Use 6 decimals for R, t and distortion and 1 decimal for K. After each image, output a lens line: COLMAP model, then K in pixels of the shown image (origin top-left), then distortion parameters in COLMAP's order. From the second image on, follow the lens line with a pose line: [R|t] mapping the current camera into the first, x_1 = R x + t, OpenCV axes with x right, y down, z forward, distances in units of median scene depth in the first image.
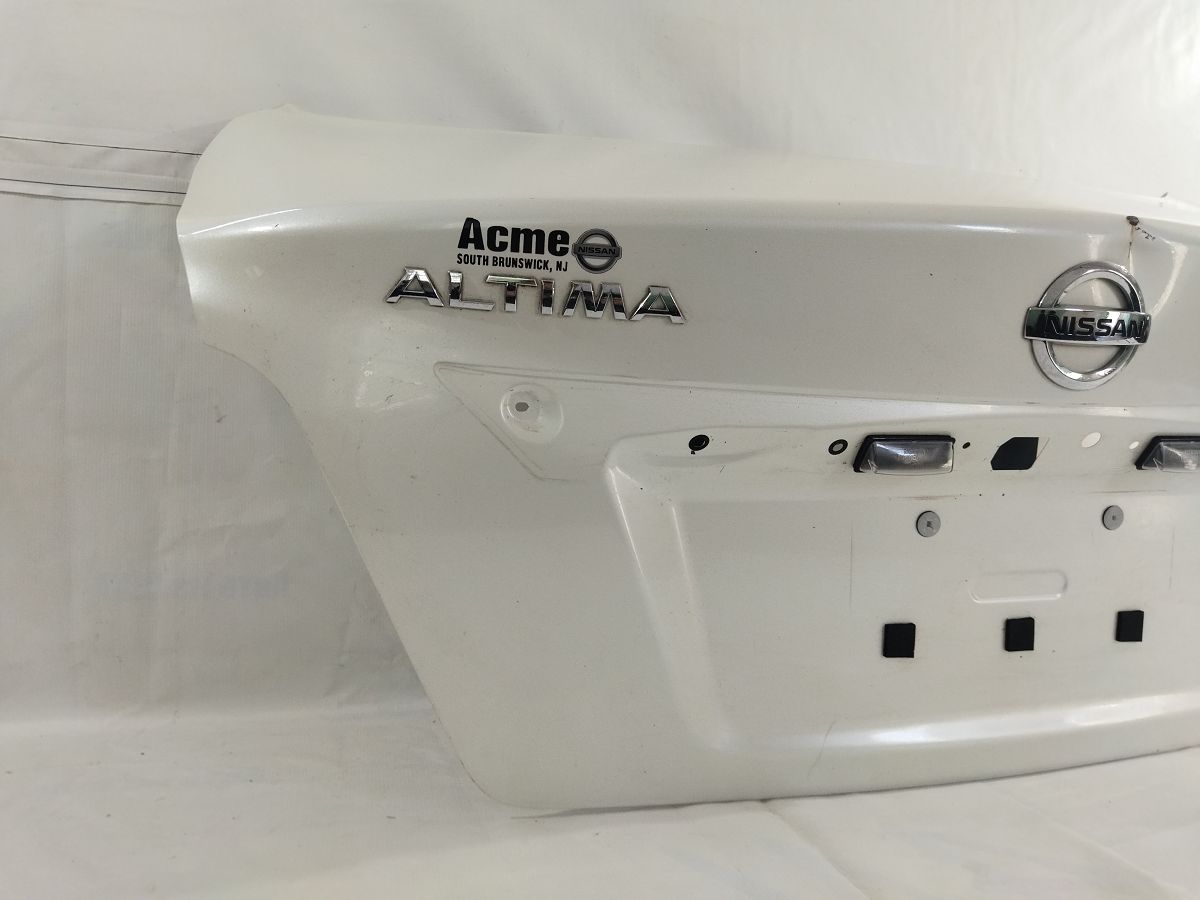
lens RADIAL K [[889.5, 0, 601.1], [0, 889.5, 440.3], [0, 0, 1]] dist [0.066047, -0.106957]
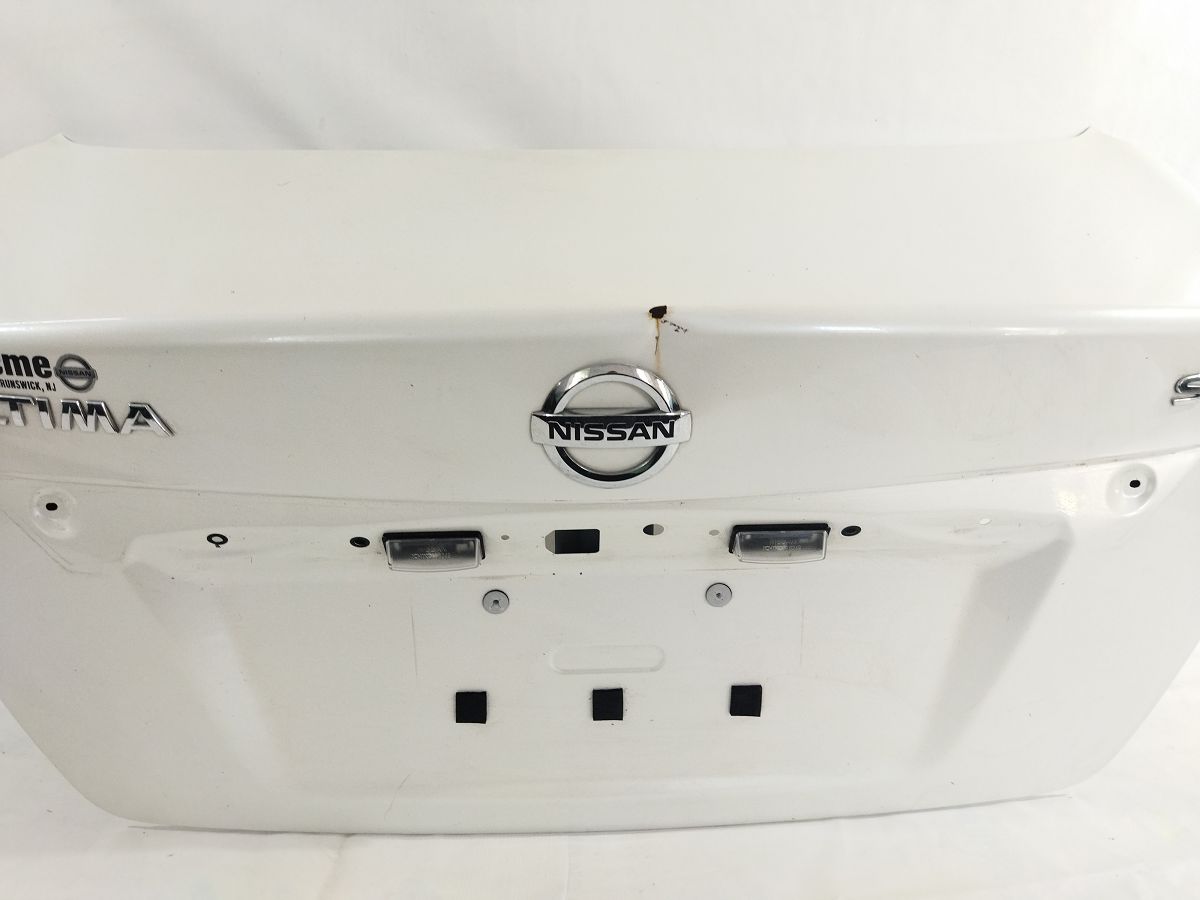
lens RADIAL K [[889.5, 0, 607.9], [0, 889.5, 442.0], [0, 0, 1]] dist [0.066047, -0.106957]
pose [[0.972020, 0.031492, -0.232779, 0.762553], [0.011077, 0.983725, 0.179339, -0.280682], [0.234638, -0.176900, 0.955851, 0.103582]]
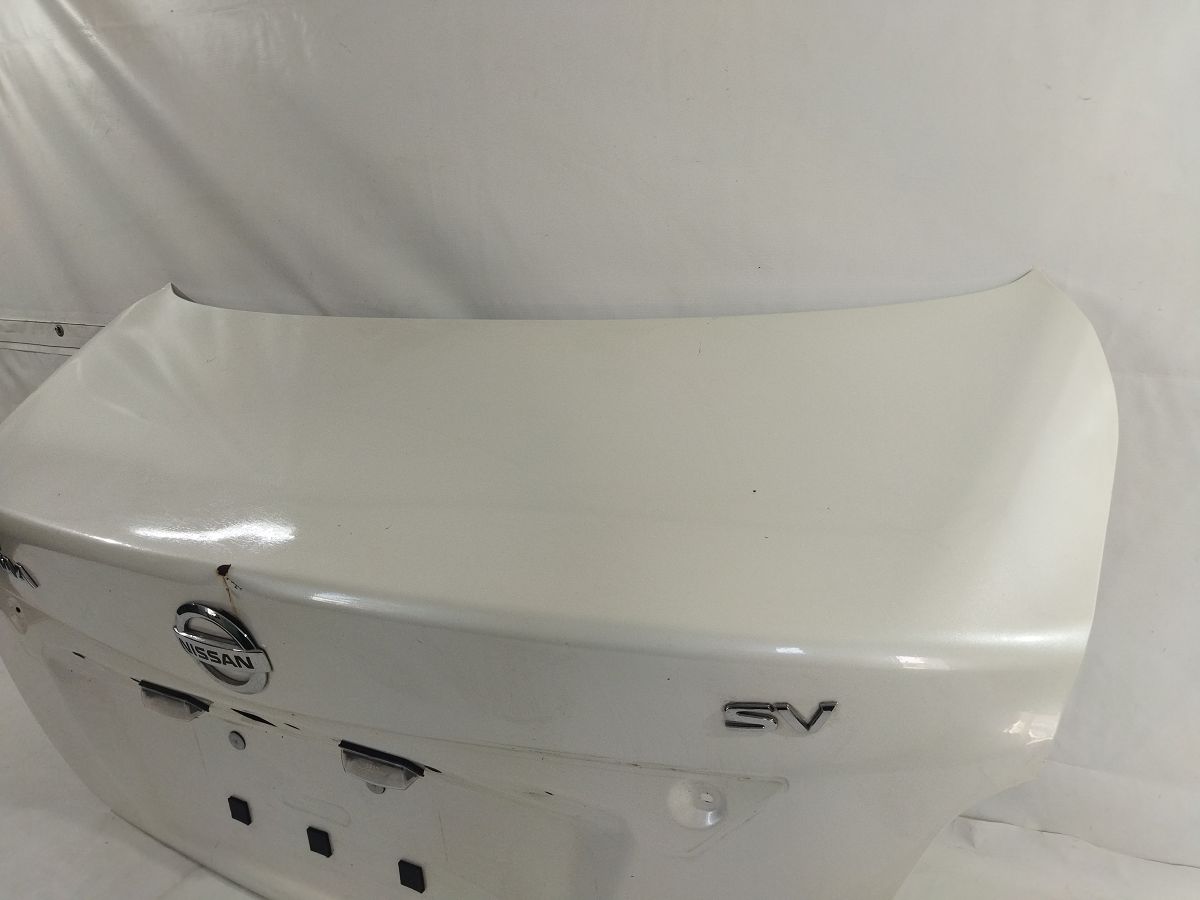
lens RADIAL K [[860.7, 0, 603.8], [0, 860.7, 439.7], [0, 0, 1]] dist [0.031086, -0.043639]
pose [[0.723371, 0.133898, -0.677352, 1.604257], [0.058346, 0.965653, 0.253199, -0.632502], [0.687989, -0.222678, 0.690713, 0.640569]]
